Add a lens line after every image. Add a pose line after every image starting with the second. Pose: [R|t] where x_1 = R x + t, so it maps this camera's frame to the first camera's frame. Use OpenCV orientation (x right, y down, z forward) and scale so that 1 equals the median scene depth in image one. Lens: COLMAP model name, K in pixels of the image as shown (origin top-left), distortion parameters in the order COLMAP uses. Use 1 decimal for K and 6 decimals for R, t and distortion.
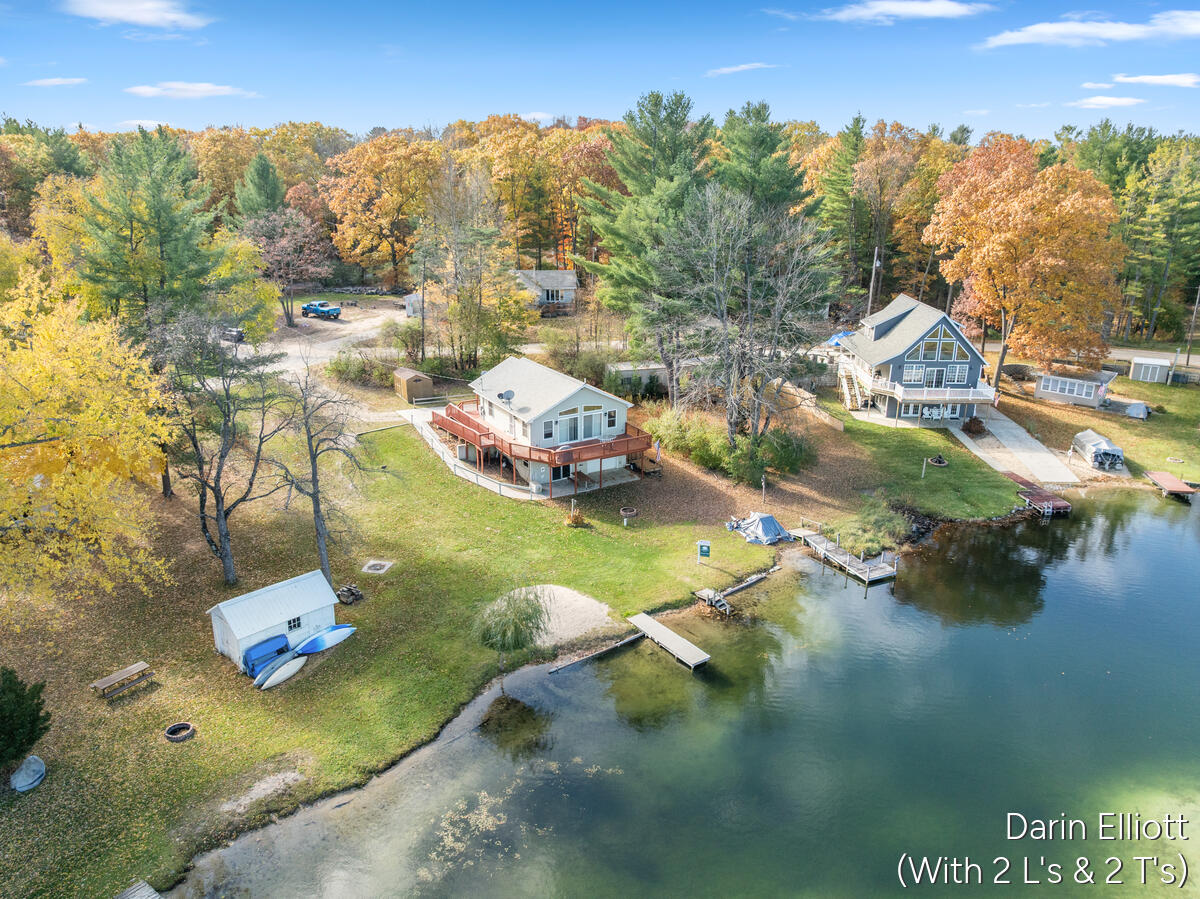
lens RADIAL K [[841.2, 0, 610.1], [0, 841.2, 448.7], [0, 0, 1]] dist [-0.043210, 0.000633]
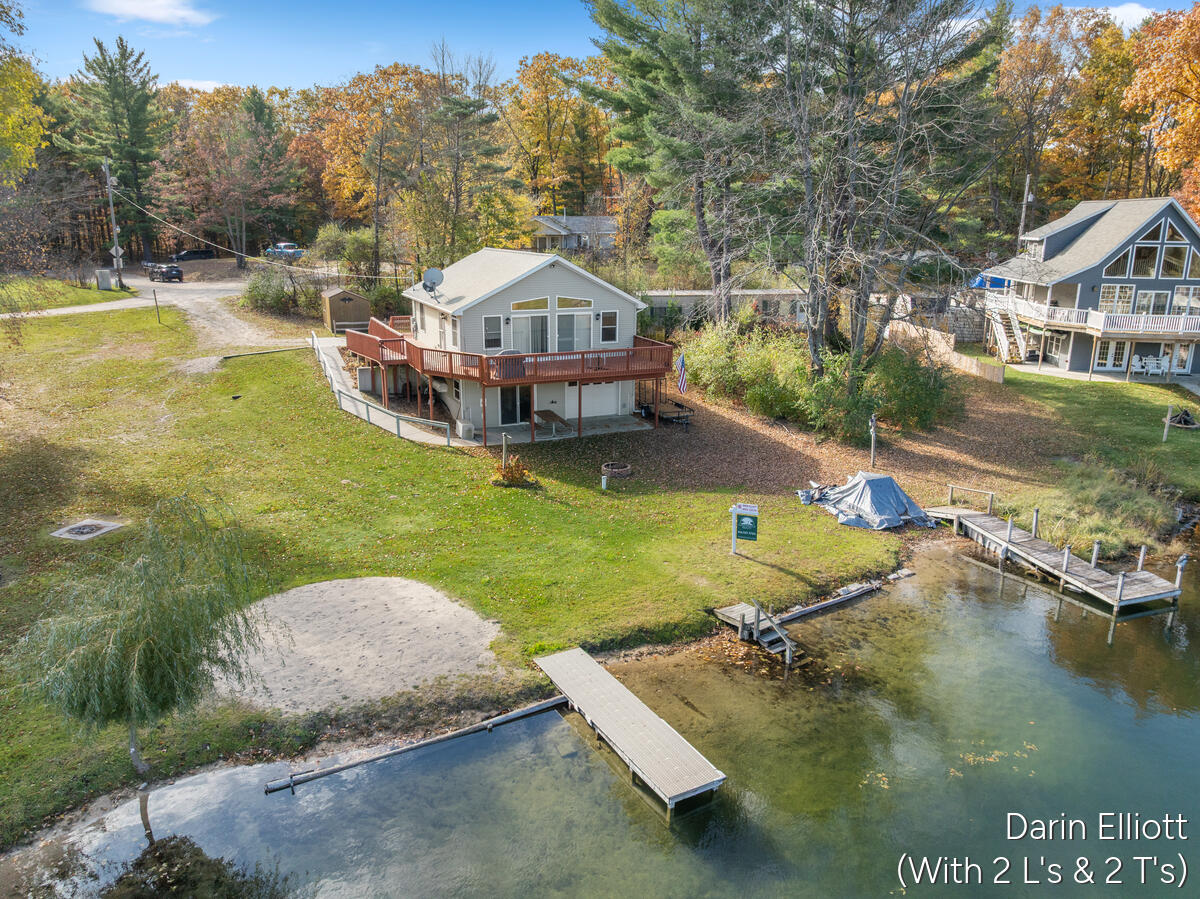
lens RADIAL K [[841.2, 0, 610.1], [0, 841.2, 448.7], [0, 0, 1]] dist [-0.043210, 0.000633]
pose [[0.993557, 0.028778, -0.109615, 0.079542], [-0.036415, 0.996999, -0.068318, 0.102958], [0.107320, 0.071869, 0.991624, 0.480253]]
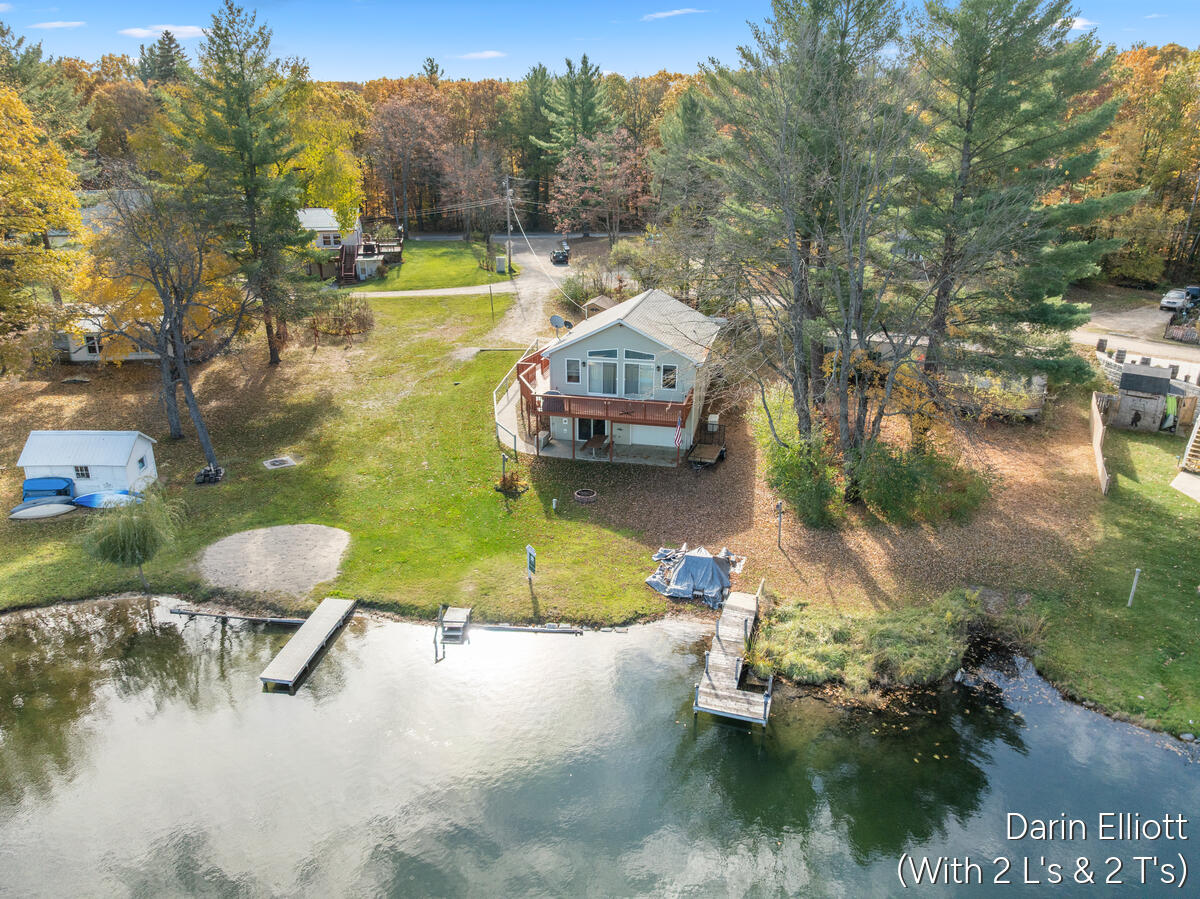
lens RADIAL K [[841.2, 0, 610.1], [0, 841.2, 448.7], [0, 0, 1]] dist [-0.043210, 0.000633]
pose [[0.719535, 0.231704, -0.654662, 0.517662], [-0.225318, 0.969591, 0.095521, -0.038242], [0.656887, 0.078777, 0.749862, 0.489775]]
